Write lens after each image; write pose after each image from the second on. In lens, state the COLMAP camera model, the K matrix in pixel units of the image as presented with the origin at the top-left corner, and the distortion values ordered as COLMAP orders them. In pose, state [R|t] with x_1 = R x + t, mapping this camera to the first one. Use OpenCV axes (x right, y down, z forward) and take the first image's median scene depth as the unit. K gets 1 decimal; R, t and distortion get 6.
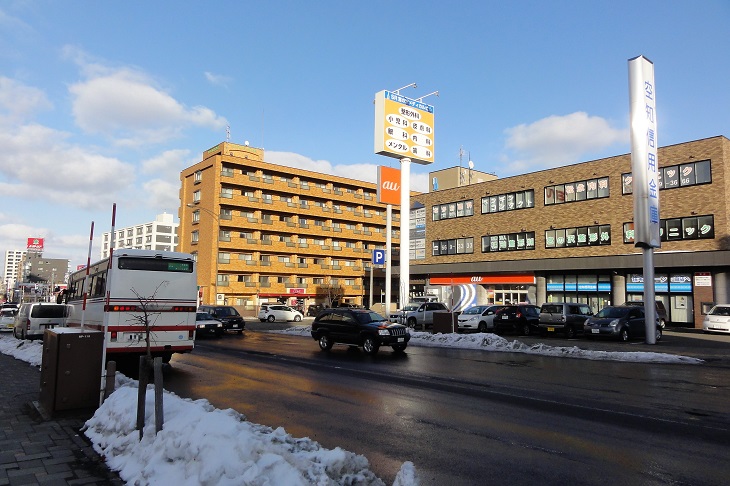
lens RADIAL K [[504.8, 0, 365.9], [0, 504.8, 255.1], [0, 0, 1]] dist [-0.000934, -0.000354]
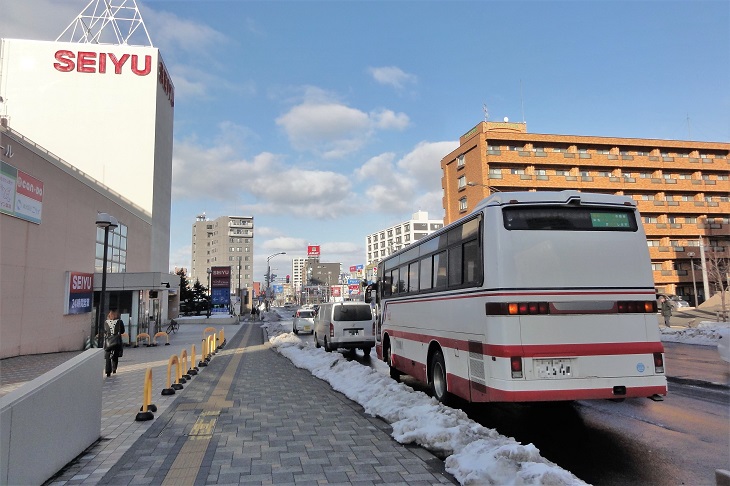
lens RADIAL K [[504.8, 0, 365.9], [0, 504.8, 255.1], [0, 0, 1]] dist [-0.000934, -0.000354]
pose [[0.887537, -0.067934, -0.455700, -0.075353], [0.072283, 0.997353, -0.007901, 0.009053], [0.455031, -0.025927, 0.890098, 0.095904]]
